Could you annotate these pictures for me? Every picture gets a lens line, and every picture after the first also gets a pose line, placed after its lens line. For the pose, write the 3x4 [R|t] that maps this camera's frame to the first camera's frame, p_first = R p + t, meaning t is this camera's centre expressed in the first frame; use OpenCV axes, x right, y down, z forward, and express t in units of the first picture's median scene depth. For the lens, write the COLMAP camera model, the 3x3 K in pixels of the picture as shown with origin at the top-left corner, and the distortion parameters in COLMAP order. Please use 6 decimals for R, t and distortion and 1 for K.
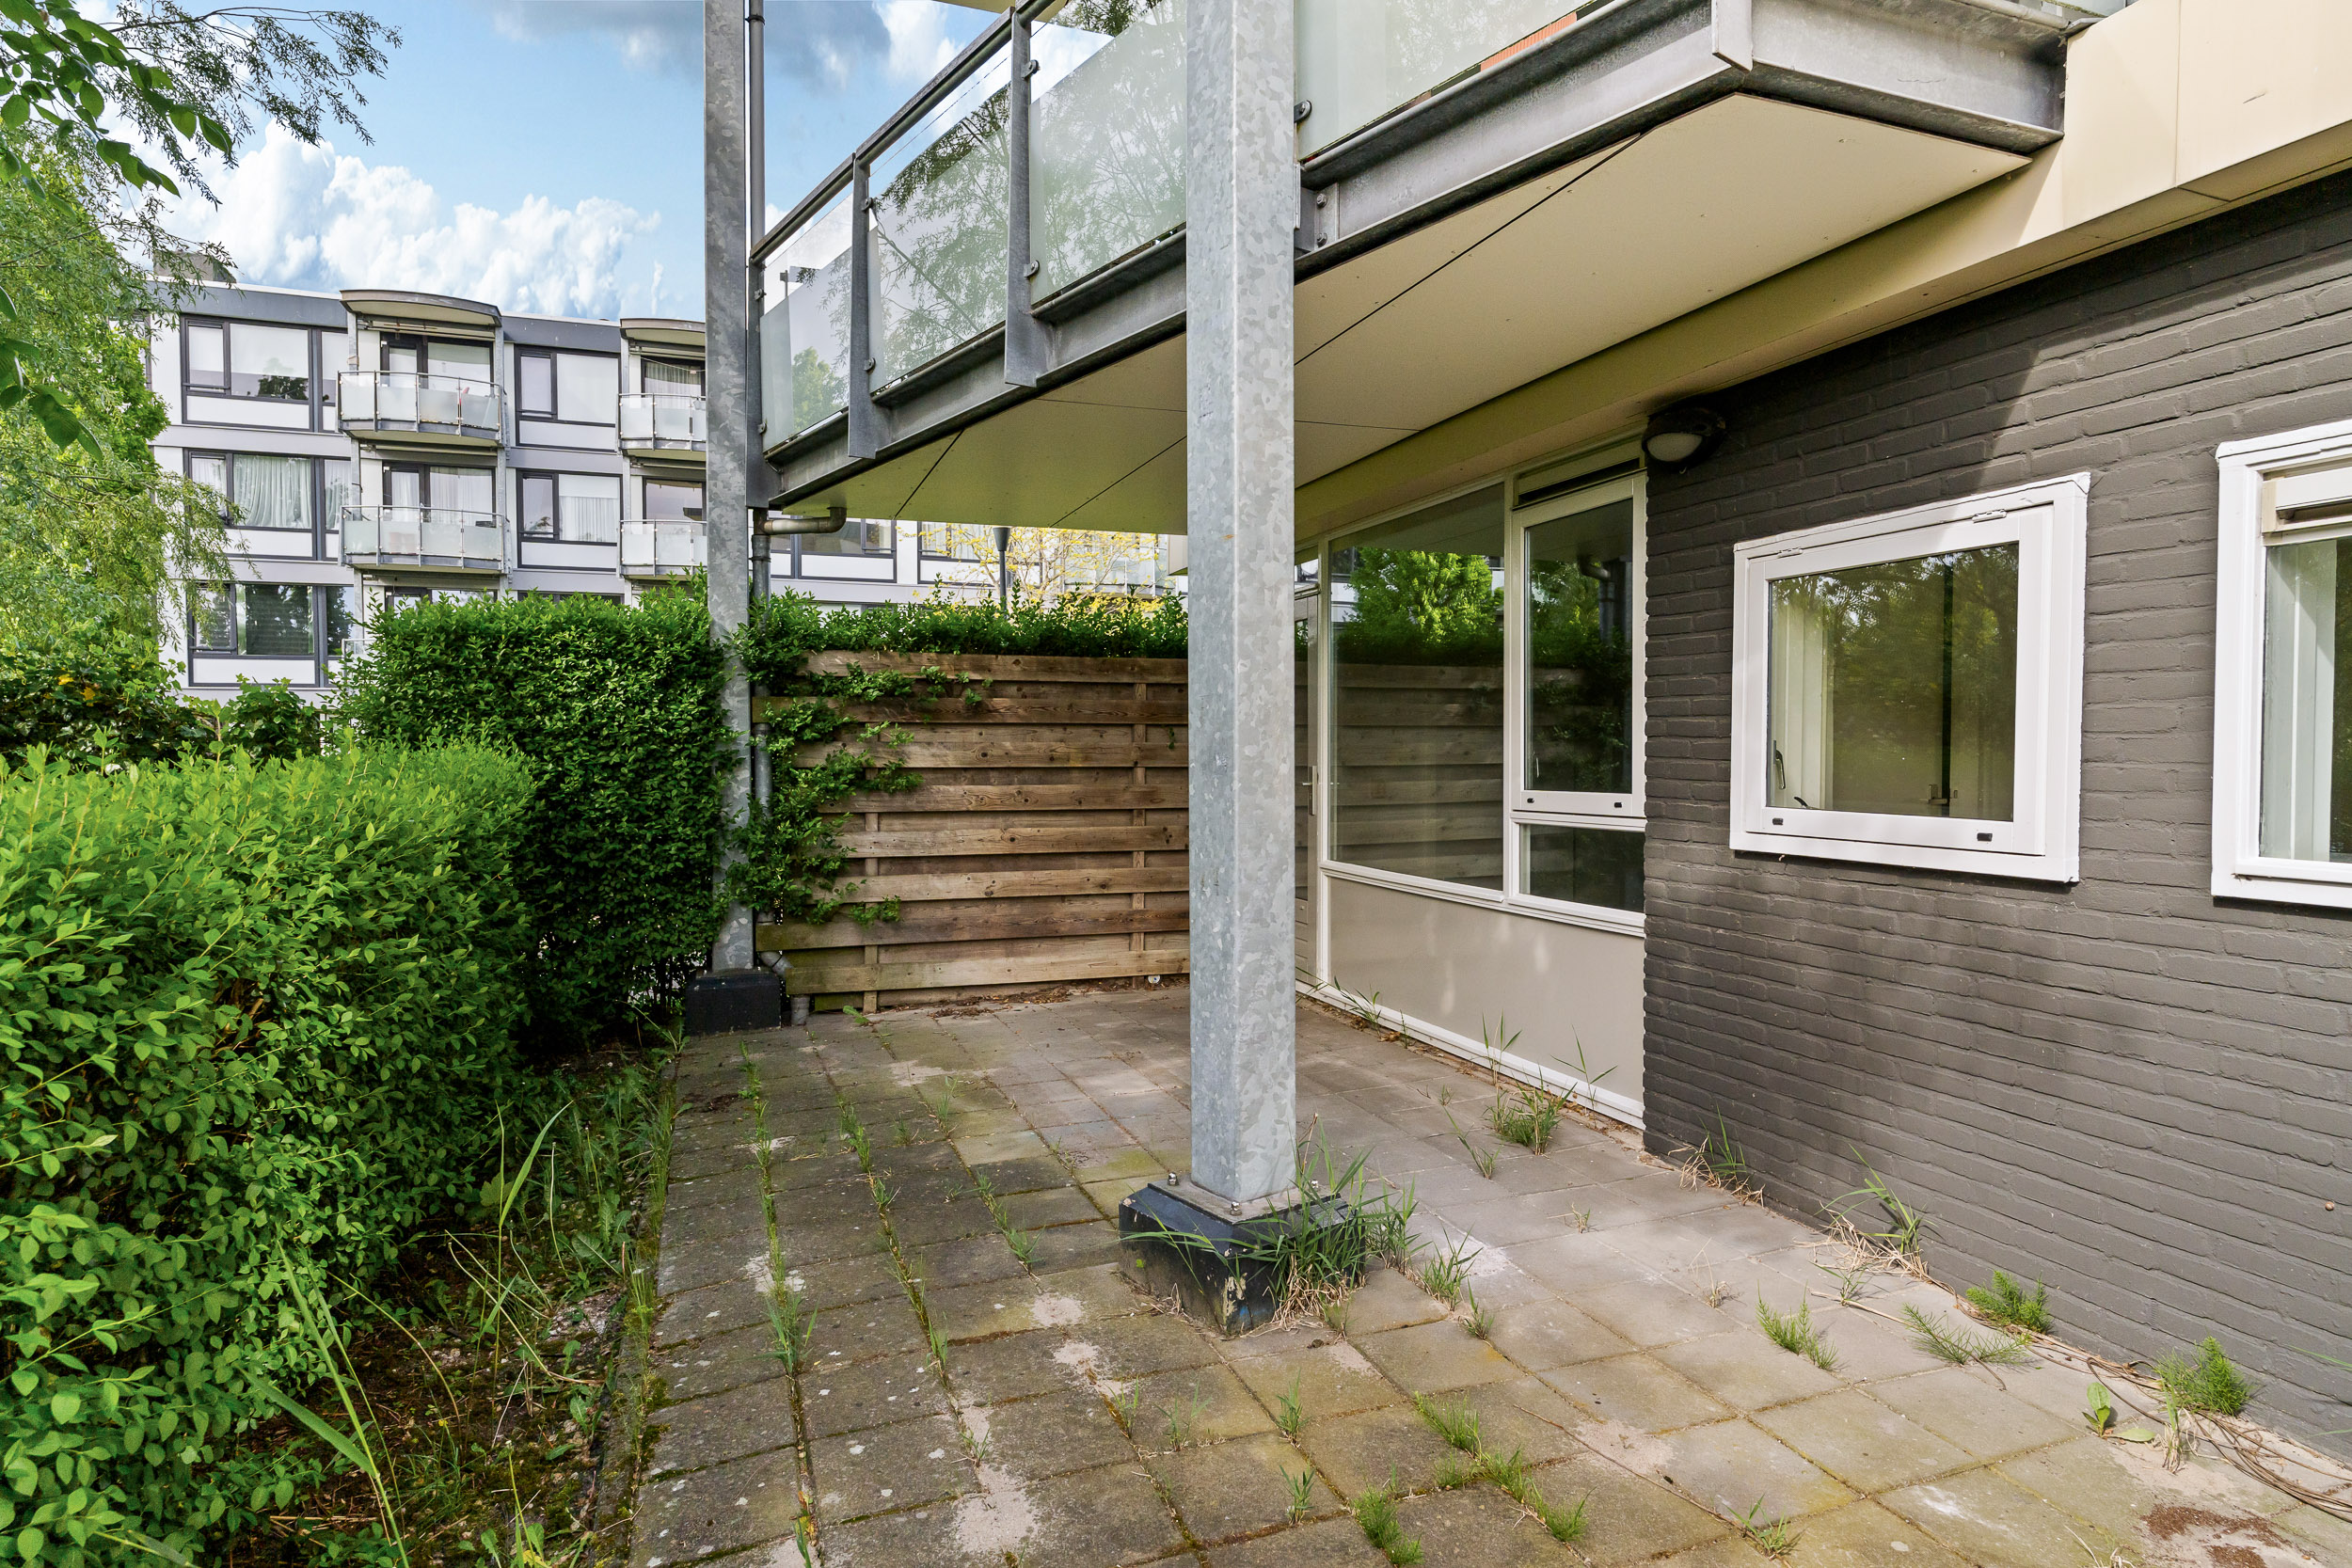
lens RADIAL K [[1307.9, 0, 1176.0], [0, 1307.9, 784.0], [0, 0, 1]] dist [-0.001141, -0.000081]
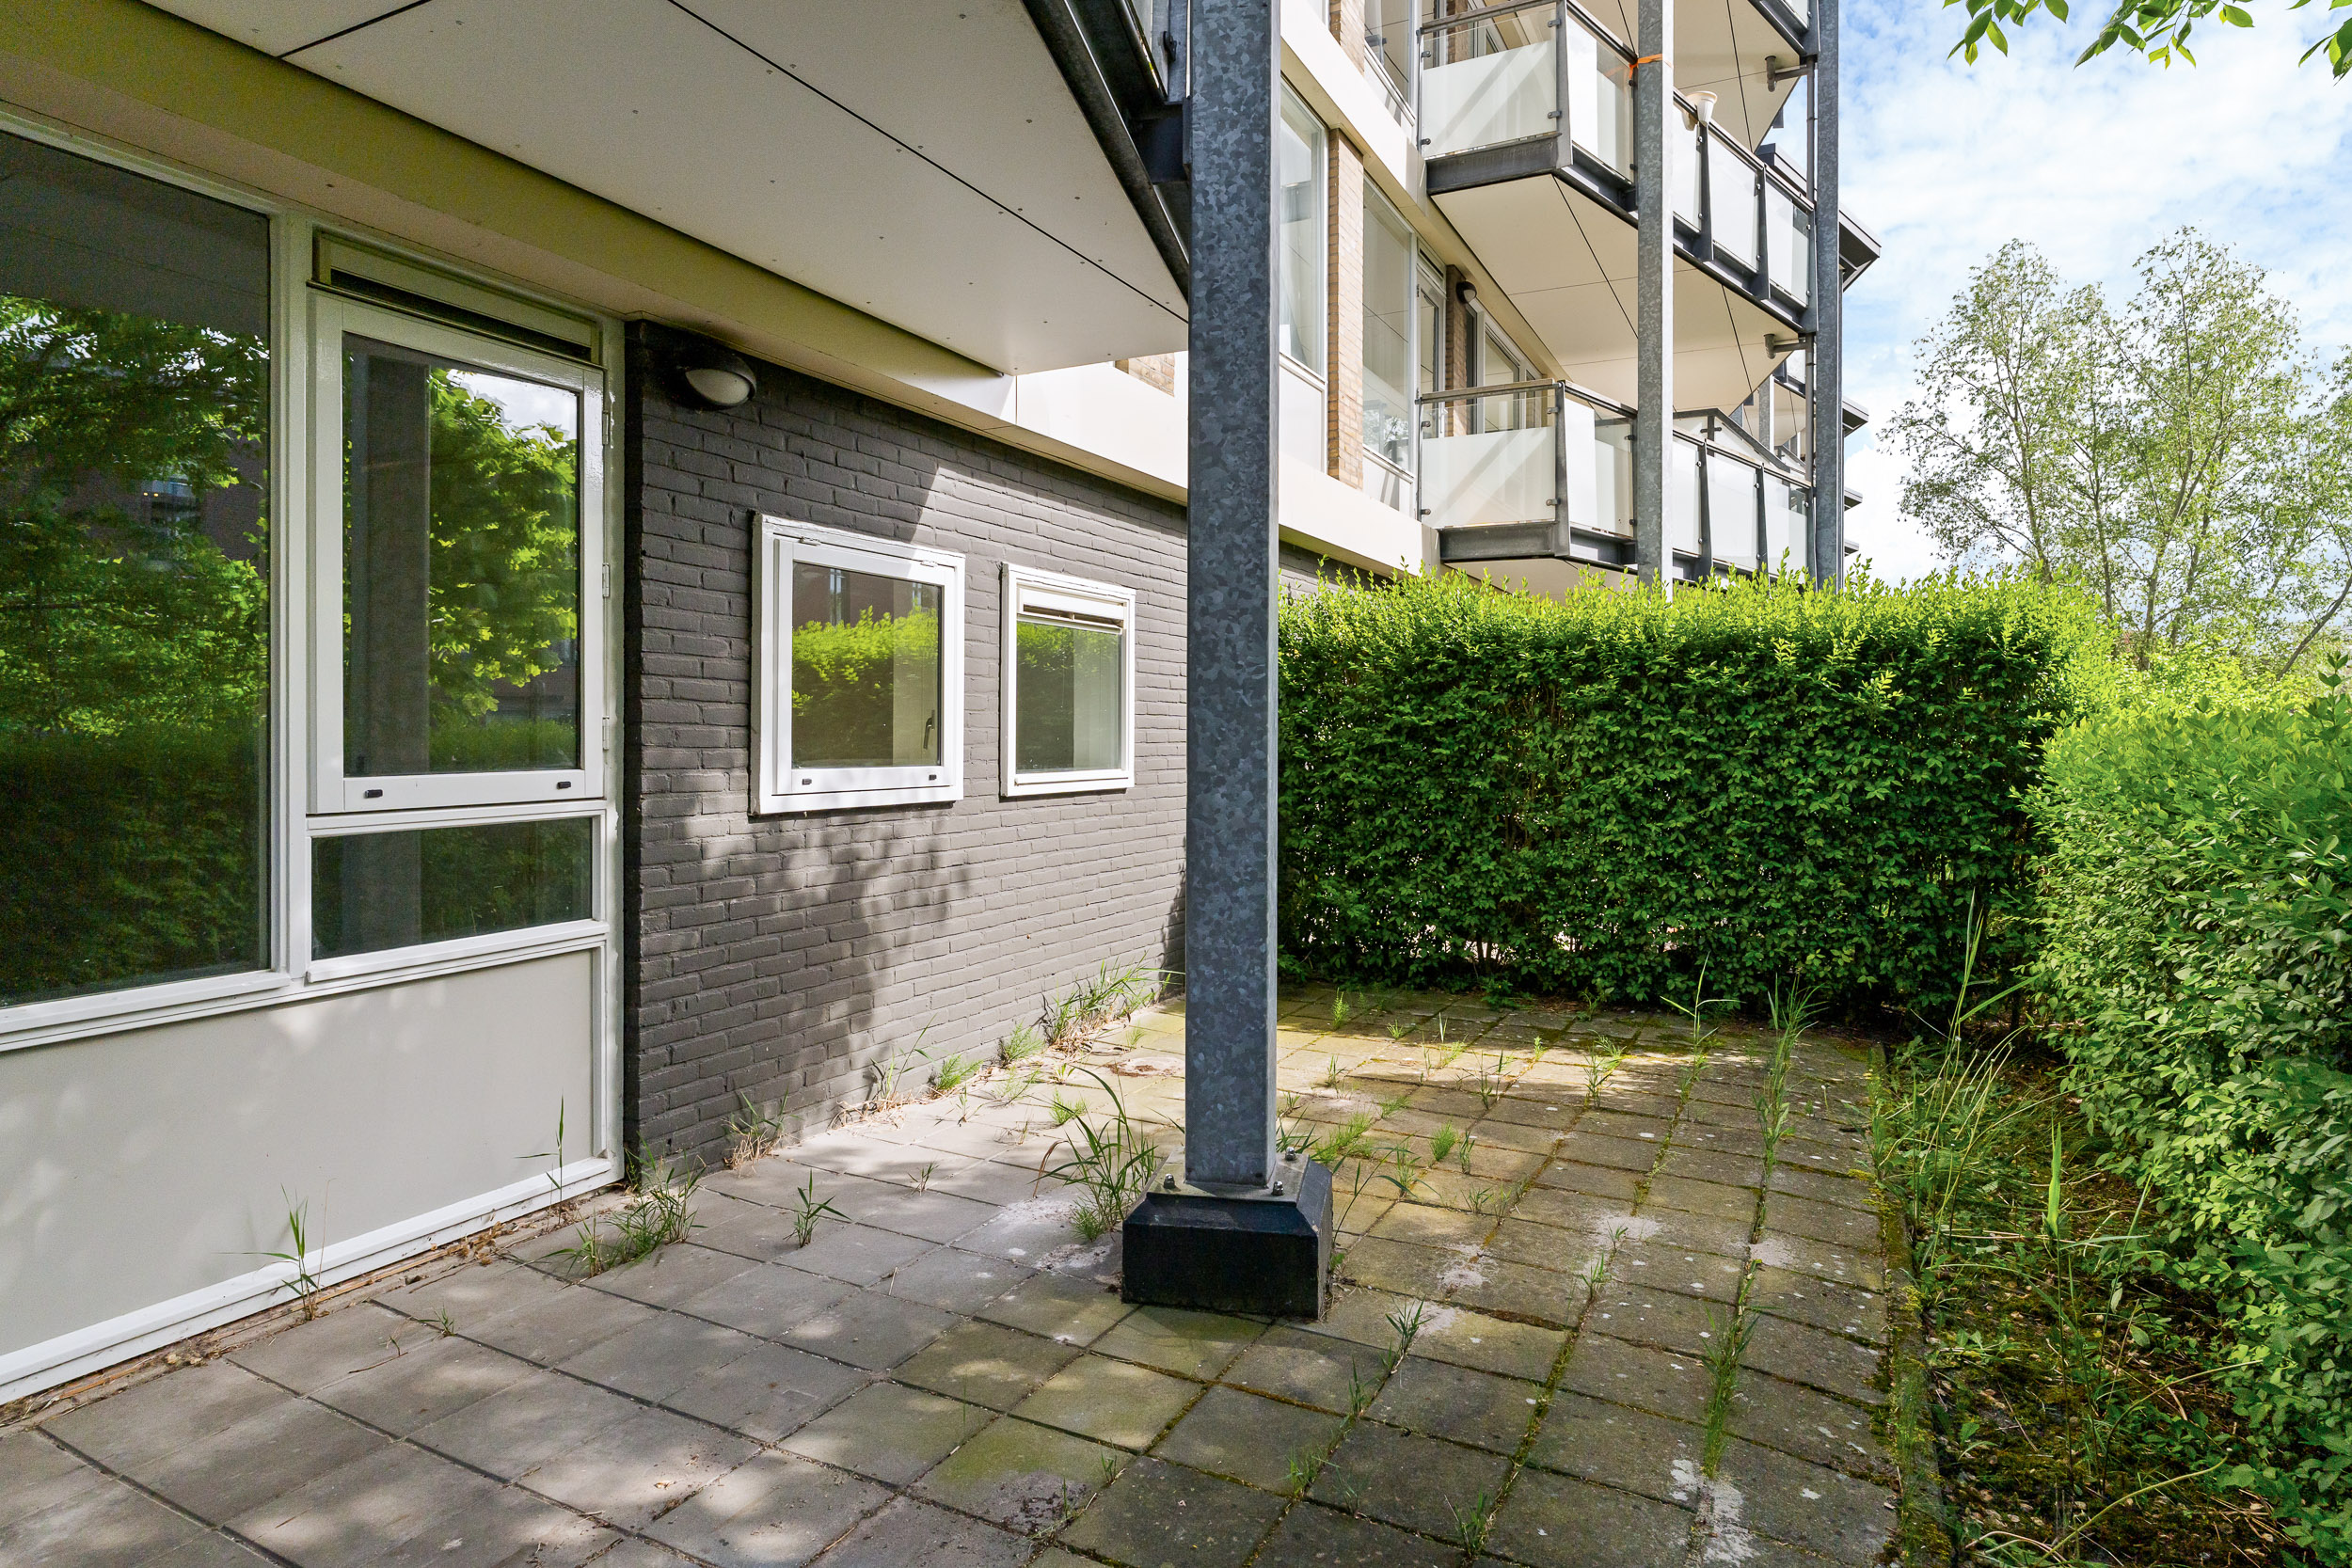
lens RADIAL K [[1309.4, 0, 1179.7], [0, 1309.4, 735.8], [0, 0, 1]] dist [-0.000551, -0.000047]
pose [[-0.684424, -0.002003, 0.729081, -0.609536], [0.016677, 0.999692, 0.018402, -0.027198], [-0.728893, 0.024754, -0.684180, 1.650447]]
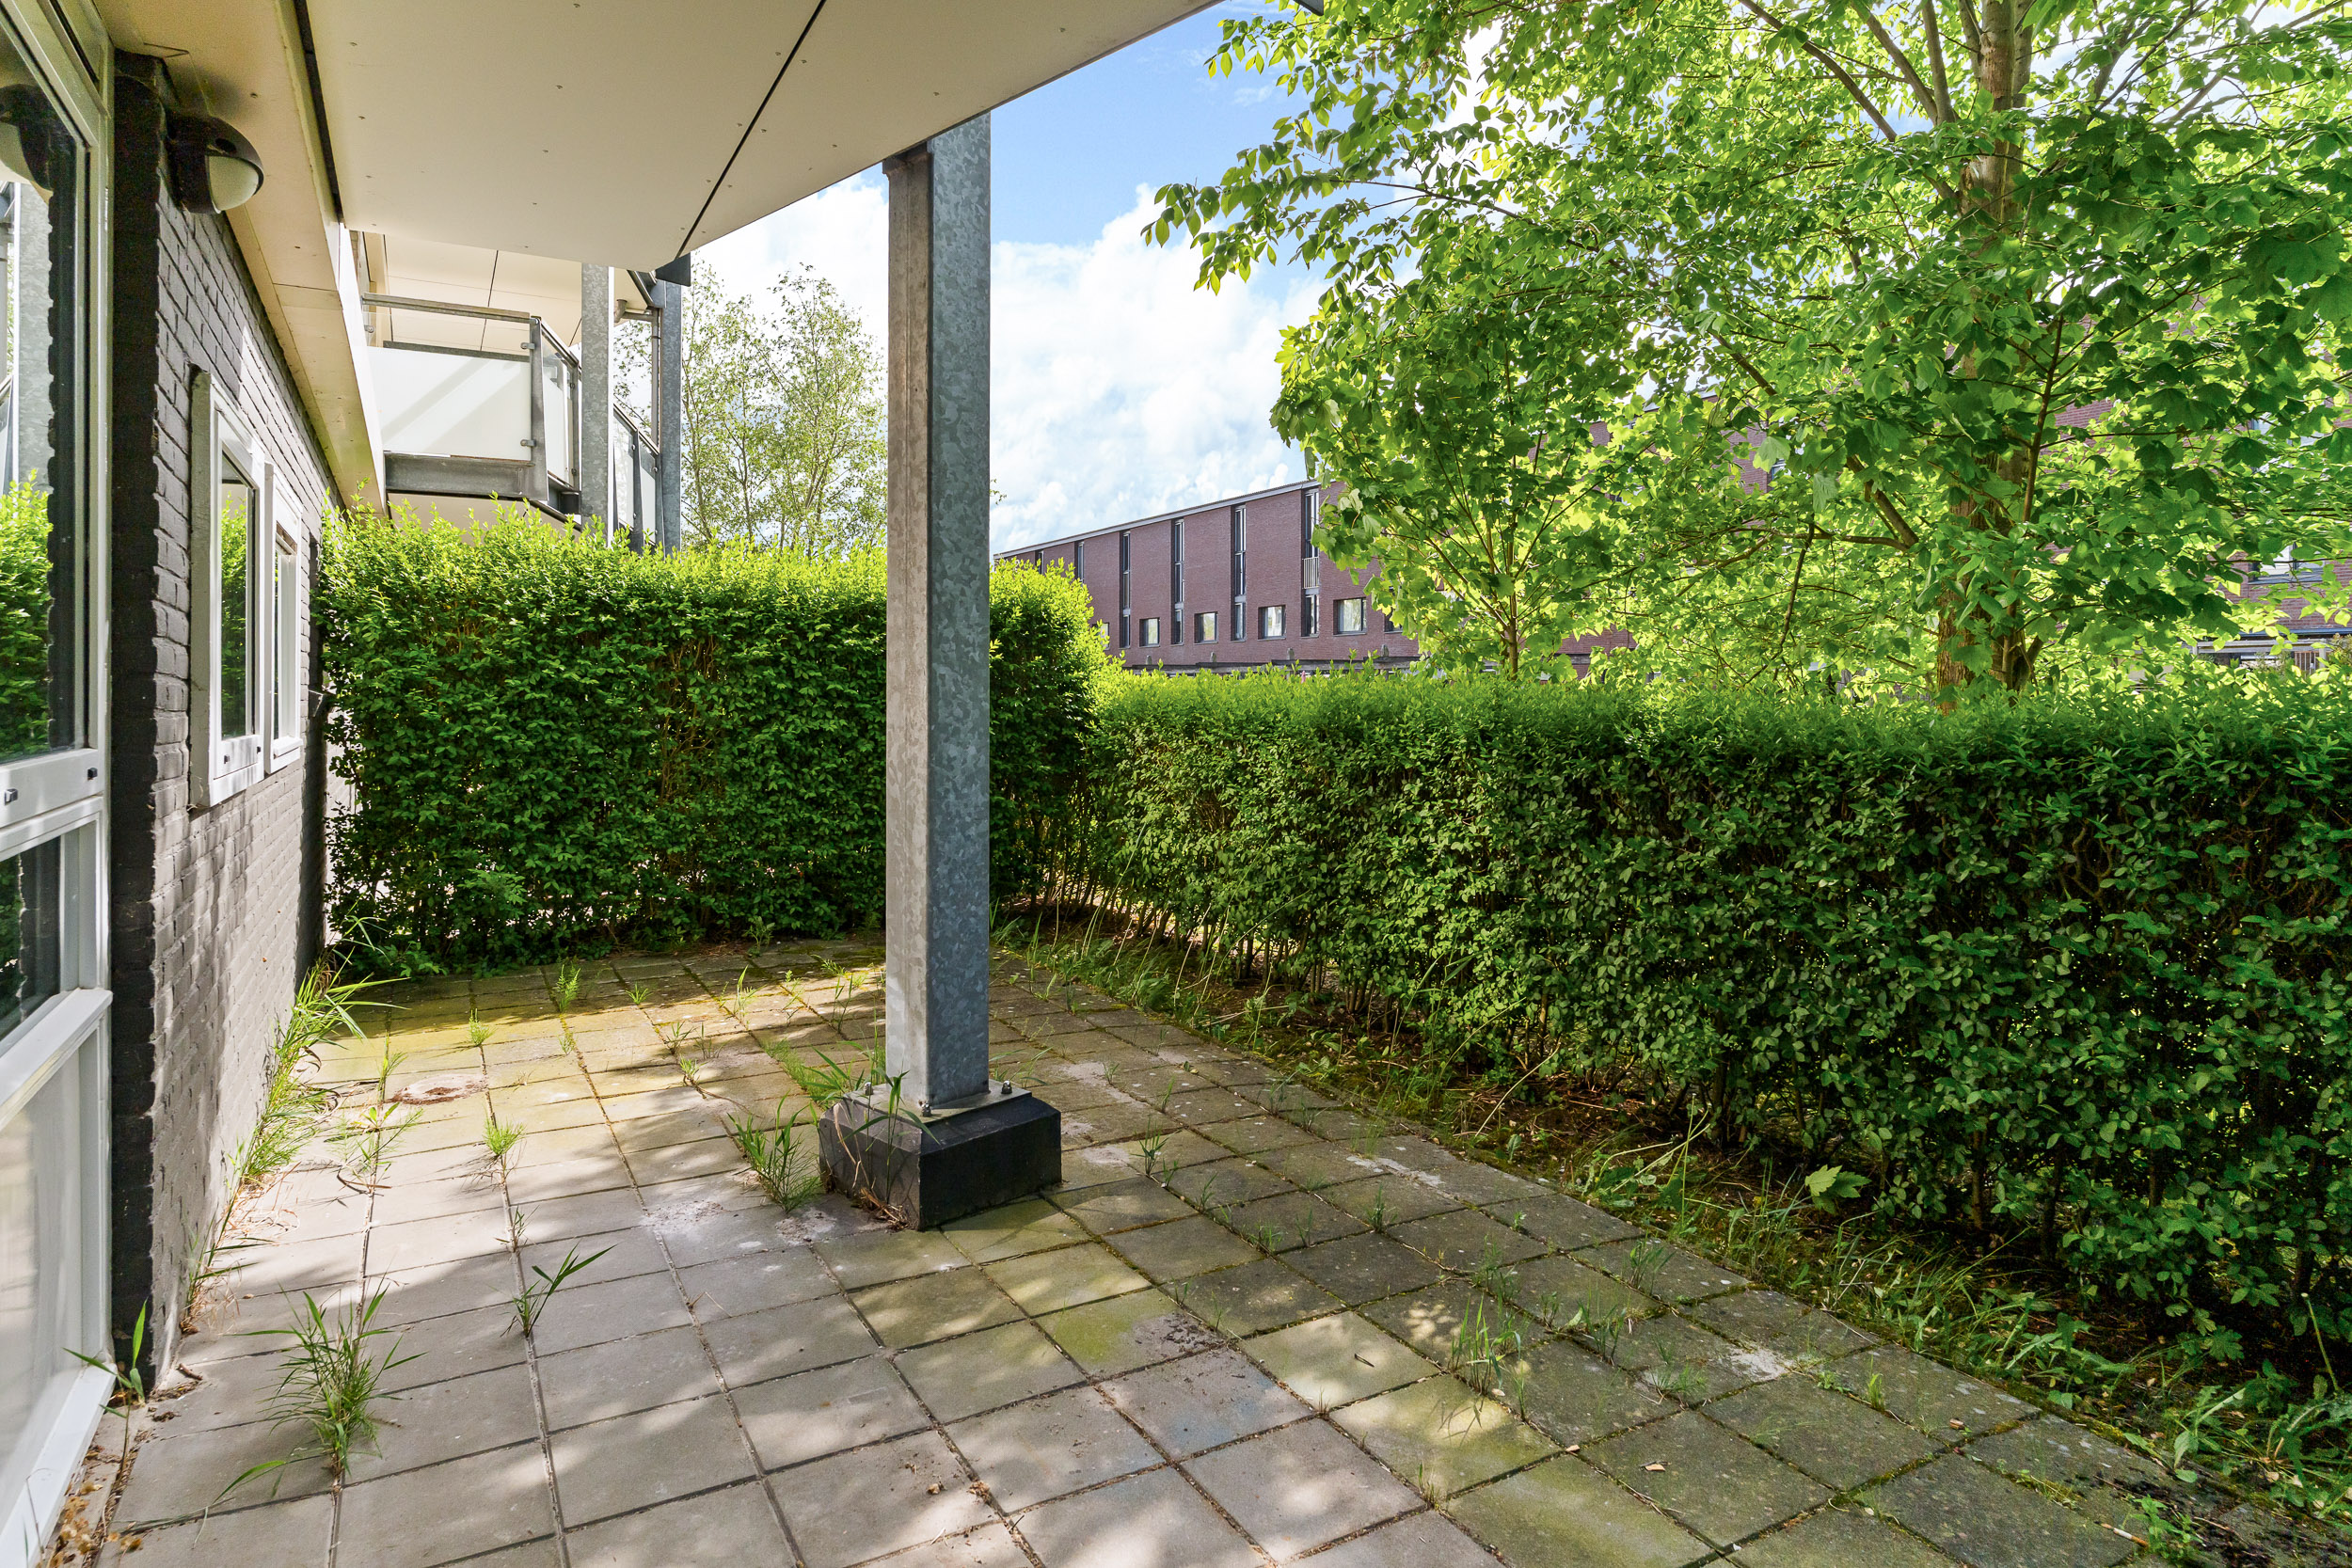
lens RADIAL K [[1332.3, 0, 1173.0], [0, 1332.3, 680.0], [0, 0, 1]] dist [0.004614, 0.001276]
pose [[-0.984864, 0.002339, -0.173314, 0.052847], [-0.001480, 0.999759, 0.021901, -0.041115], [0.173323, 0.021826, -0.984623, 2.038054]]
